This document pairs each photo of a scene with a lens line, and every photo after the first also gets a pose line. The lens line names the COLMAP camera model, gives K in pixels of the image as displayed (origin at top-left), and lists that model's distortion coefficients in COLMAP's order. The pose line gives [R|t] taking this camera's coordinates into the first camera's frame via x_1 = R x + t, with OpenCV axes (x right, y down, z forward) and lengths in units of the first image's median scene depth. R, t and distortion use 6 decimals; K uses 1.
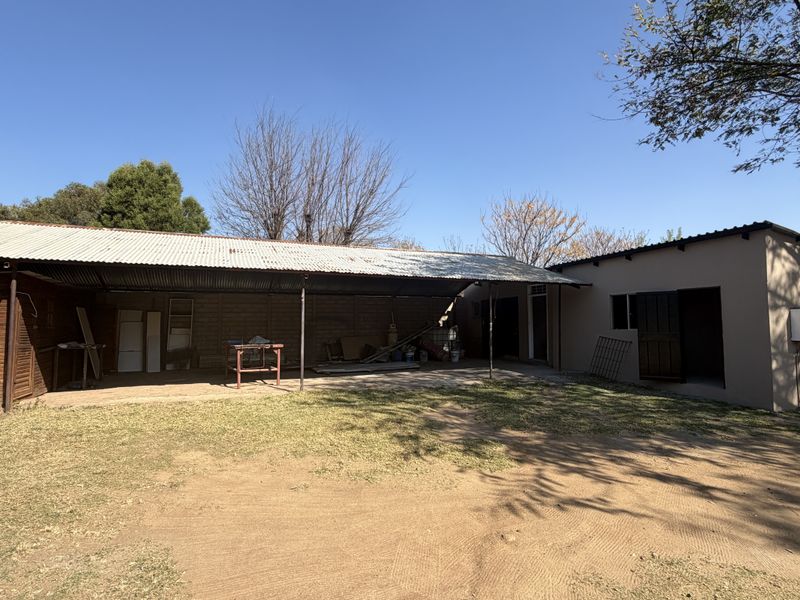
lens RADIAL K [[425.4, 0, 396.4], [0, 425.4, 299.4], [0, 0, 1]] dist [0.001083, 0.000154]
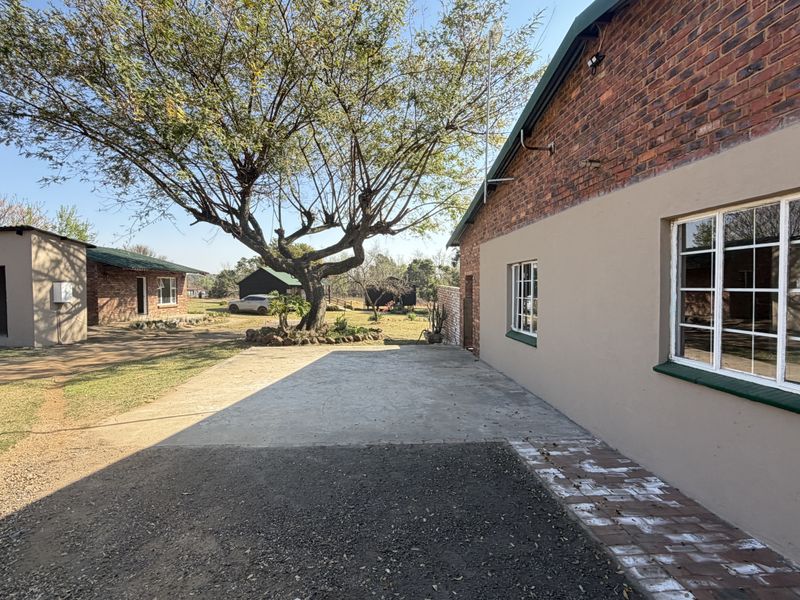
lens RADIAL K [[425.4, 0, 397.9], [0, 425.4, 300.5], [0, 0, 1]] dist [0.001083, 0.000154]
pose [[0.426361, -0.027013, 0.904150, 0.028101], [-0.046018, 0.997612, 0.051505, -0.037966], [-0.903382, -0.063567, 0.424100, -0.631401]]
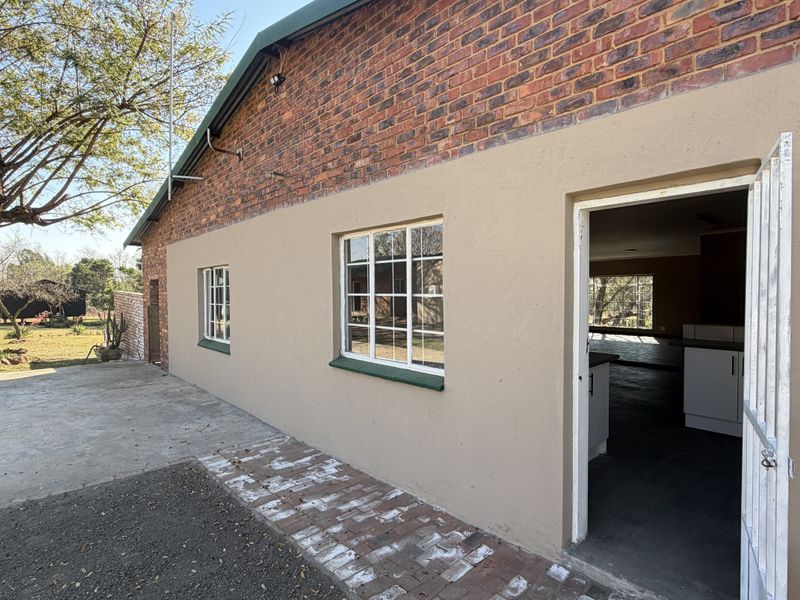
lens RADIAL K [[425.4, 0, 397.2], [0, 425.4, 300.4], [0, 0, 1]] dist [0.001083, 0.000154]
pose [[-0.230310, -0.017936, 0.972952, 0.029641], [-0.044390, 0.998983, 0.007908, -0.039455], [-0.972104, -0.041368, -0.230871, -0.643220]]
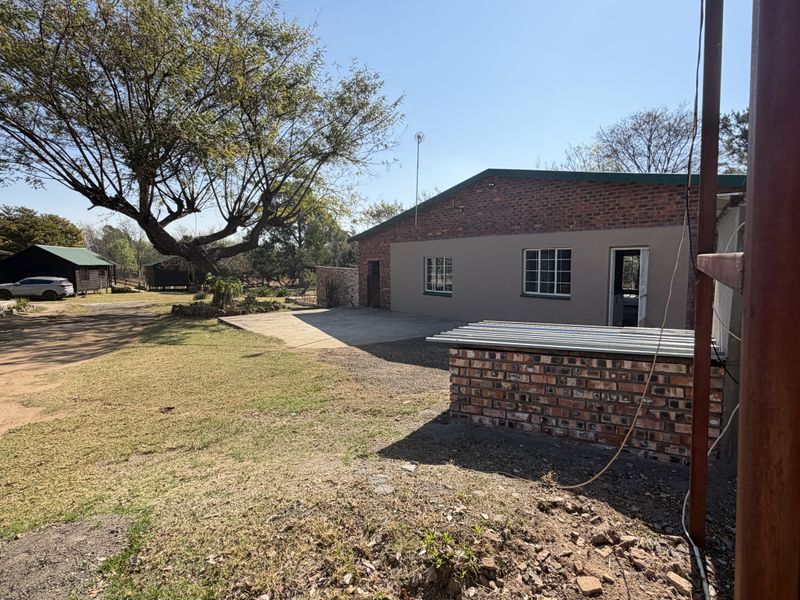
lens RADIAL K [[425.4, 0, 397.6], [0, 425.4, 302.1], [0, 0, 1]] dist [0.001083, 0.000154]
pose [[-0.132841, -0.088444, 0.987183, -0.598567], [-0.043301, 0.995577, 0.083370, -0.036815], [-0.990191, -0.031671, -0.136083, -0.225828]]
